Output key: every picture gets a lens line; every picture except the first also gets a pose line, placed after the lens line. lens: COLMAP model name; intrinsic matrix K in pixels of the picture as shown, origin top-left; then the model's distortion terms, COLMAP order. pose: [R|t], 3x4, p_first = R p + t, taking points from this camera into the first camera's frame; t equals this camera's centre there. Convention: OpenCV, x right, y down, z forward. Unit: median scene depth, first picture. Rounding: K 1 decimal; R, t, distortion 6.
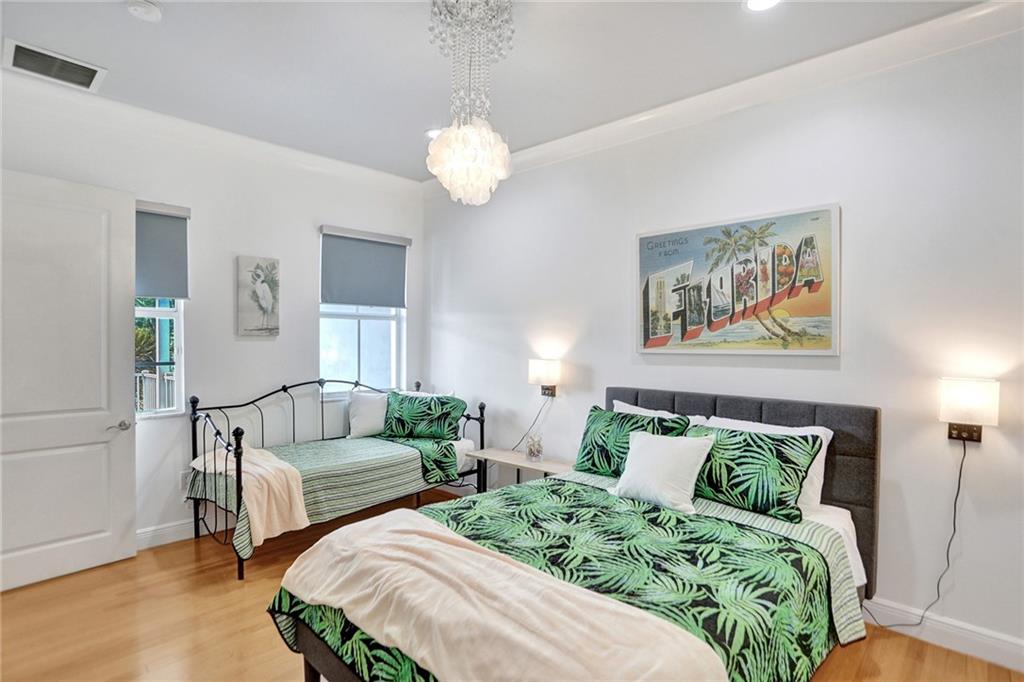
lens RADIAL K [[520.7, 0, 515.8], [0, 520.7, 342.8], [0, 0, 1]] dist [-0.037189, 0.013416]
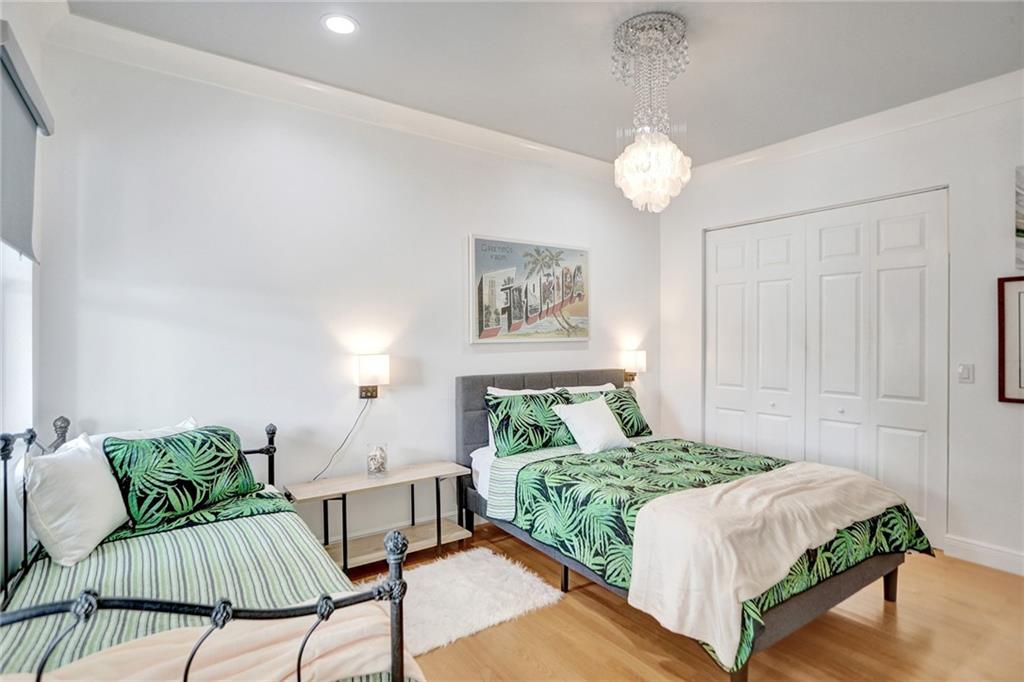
lens RADIAL K [[520.7, 0, 515.7], [0, 520.7, 333.1], [0, 0, 1]] dist [-0.037189, 0.013416]
pose [[0.199770, -0.001630, 0.979841, -0.896647], [0.005675, 0.999984, 0.000506, -0.001428], [-0.979826, 0.005460, 0.199776, 0.763732]]
